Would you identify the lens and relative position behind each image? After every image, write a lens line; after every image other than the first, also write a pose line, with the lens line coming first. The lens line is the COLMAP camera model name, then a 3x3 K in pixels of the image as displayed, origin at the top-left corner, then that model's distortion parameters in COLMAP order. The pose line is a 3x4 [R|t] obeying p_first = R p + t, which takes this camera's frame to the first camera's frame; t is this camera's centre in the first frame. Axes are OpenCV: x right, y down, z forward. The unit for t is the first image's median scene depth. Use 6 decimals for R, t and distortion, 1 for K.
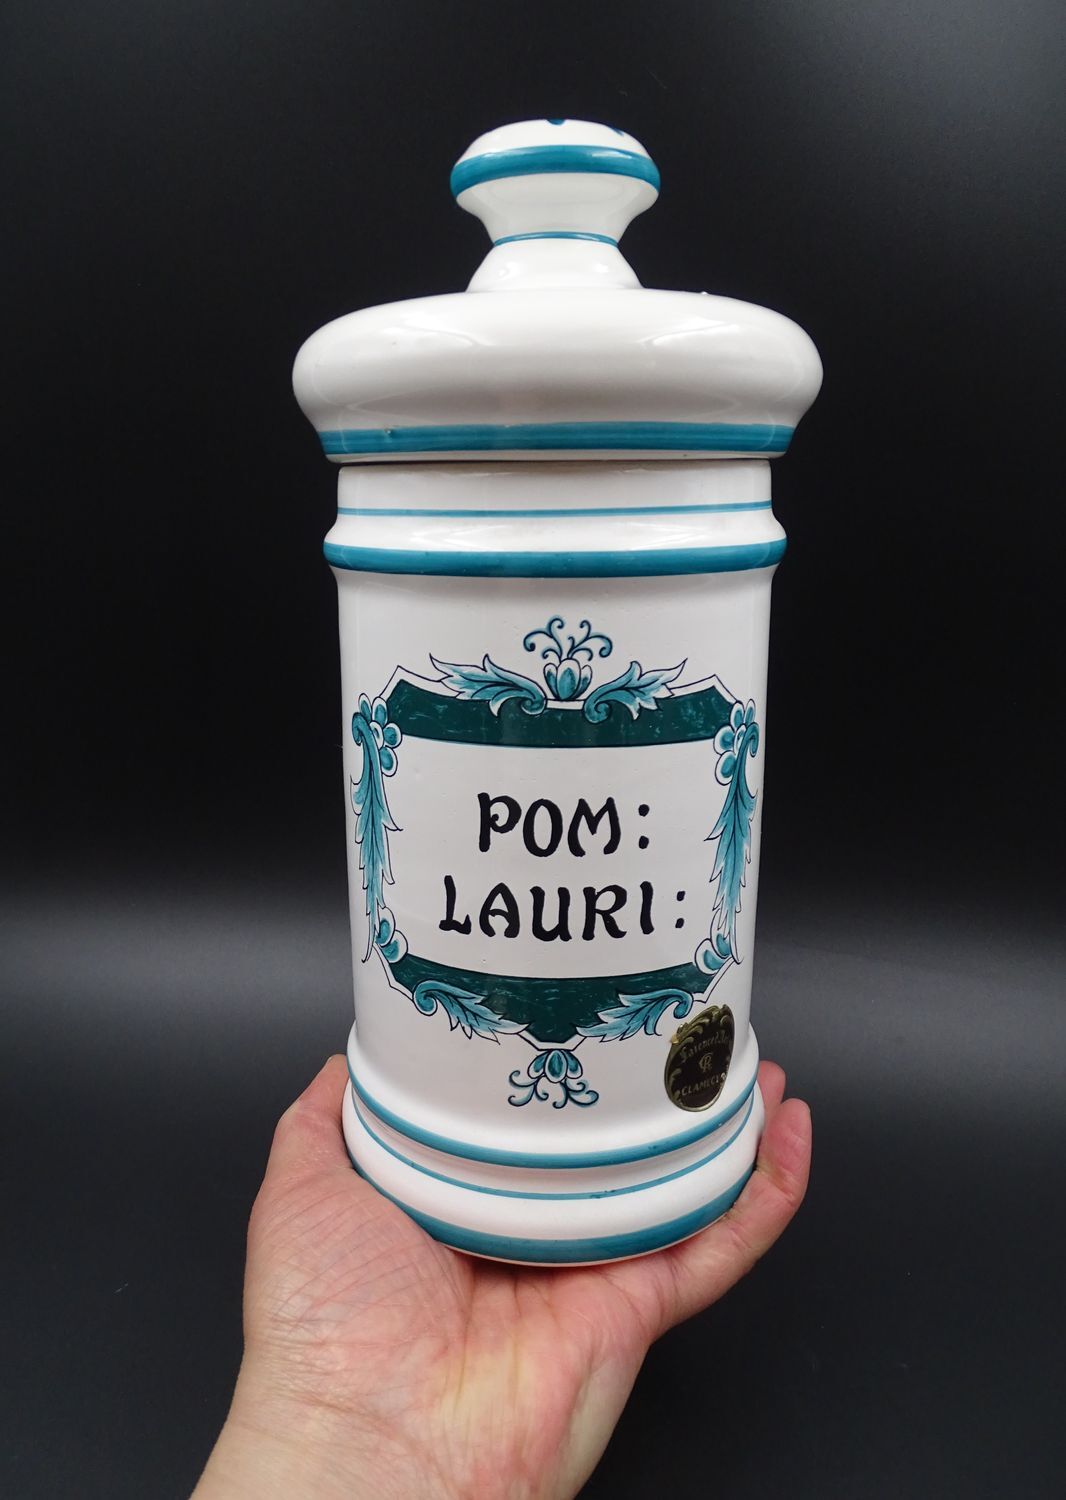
lens RADIAL K [[1094.7, 0, 512.2], [0, 1094.7, 739.3], [0, 0, 1]] dist [0.009348, 0.001311]
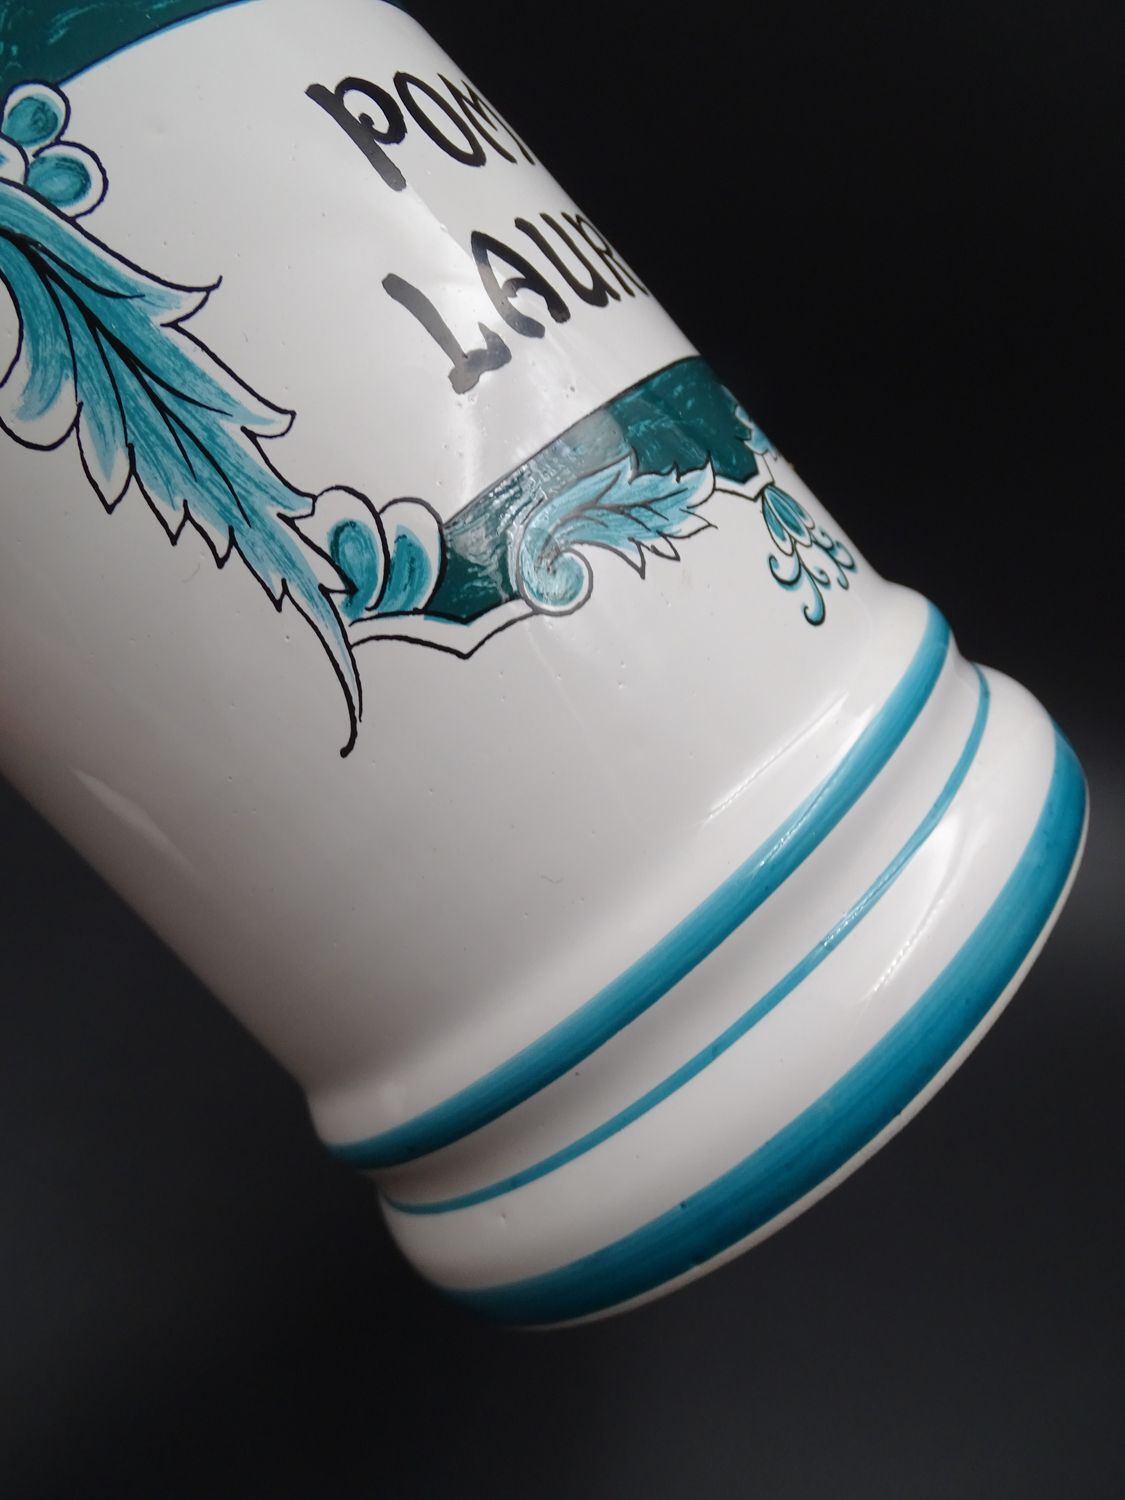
lens RADIAL K [[1067.9, 0, 562.5], [0, 1067.9, 750.0], [0, 0, 1]] dist [0.015164, -0.031784]
pose [[0.427116, -0.463100, 0.776602, -0.443840], [0.787014, 0.613271, -0.067140, 0.322461], [-0.445175, 0.639873, 0.626403, 0.824663]]
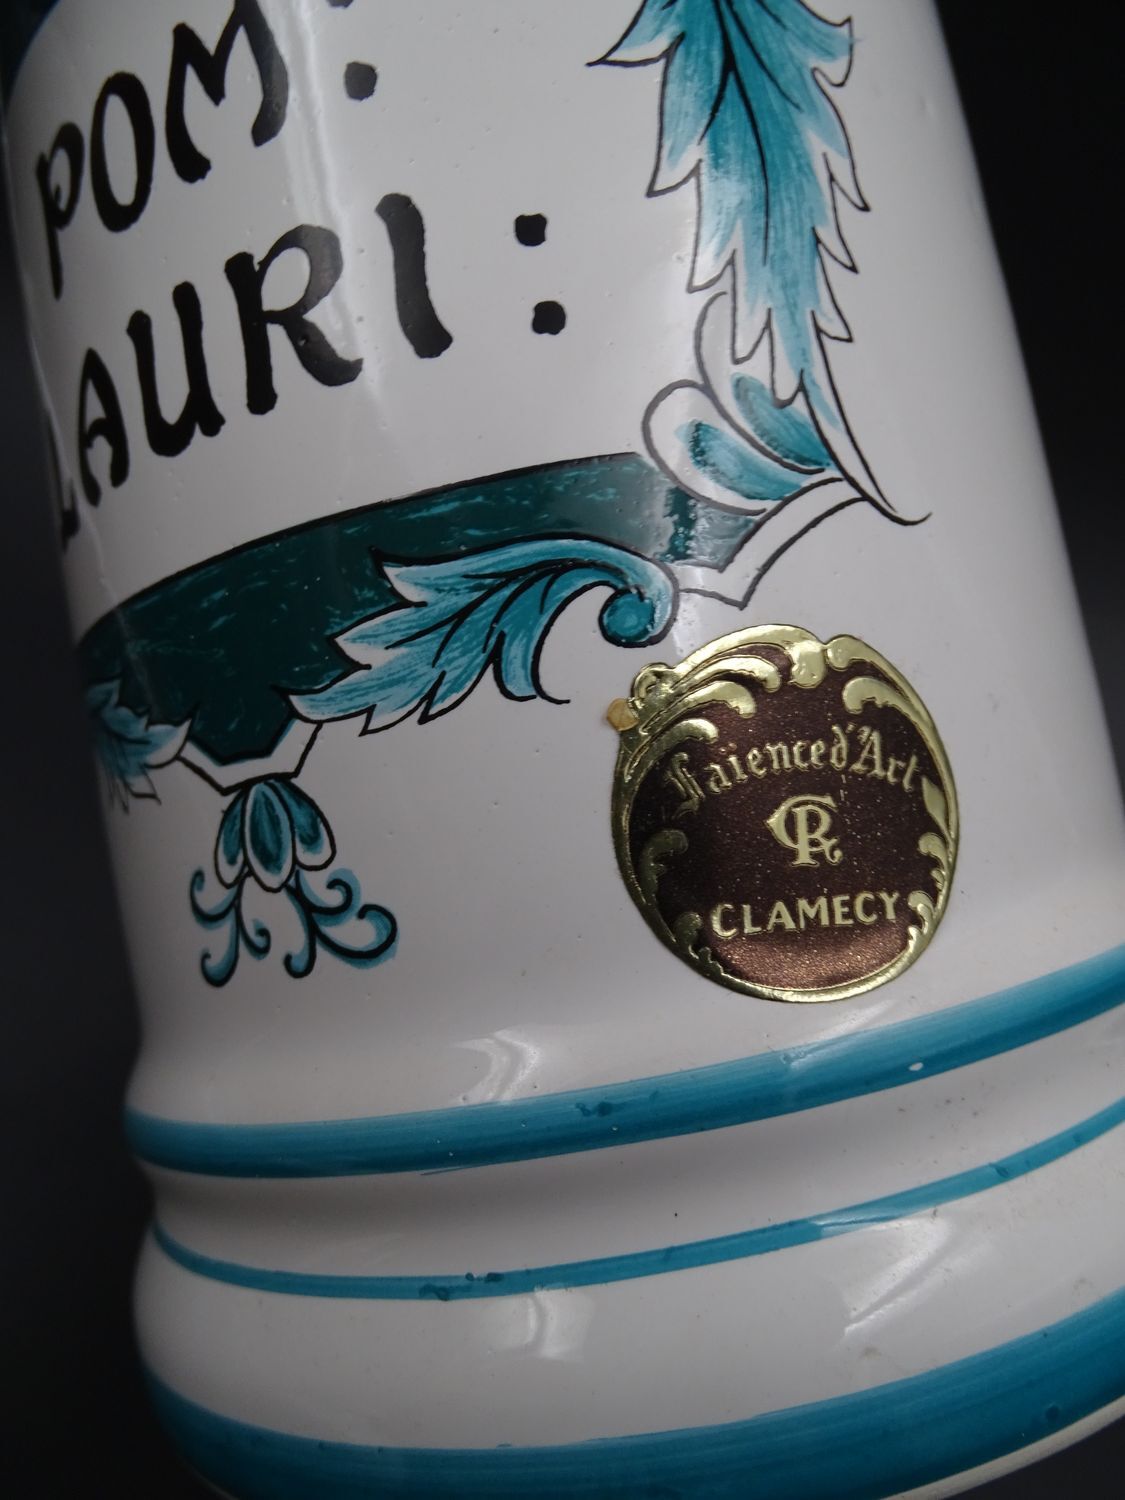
lens RADIAL K [[1068.7, 0, 577.4], [0, 1068.7, 750.6], [0, 0, 1]] dist [0.010839, -0.023993]
pose [[0.854583, -0.203332, -0.477853, 0.286402], [0.070689, 0.957143, -0.280857, 0.379642], [0.514481, 0.206237, 0.832332, 0.790103]]
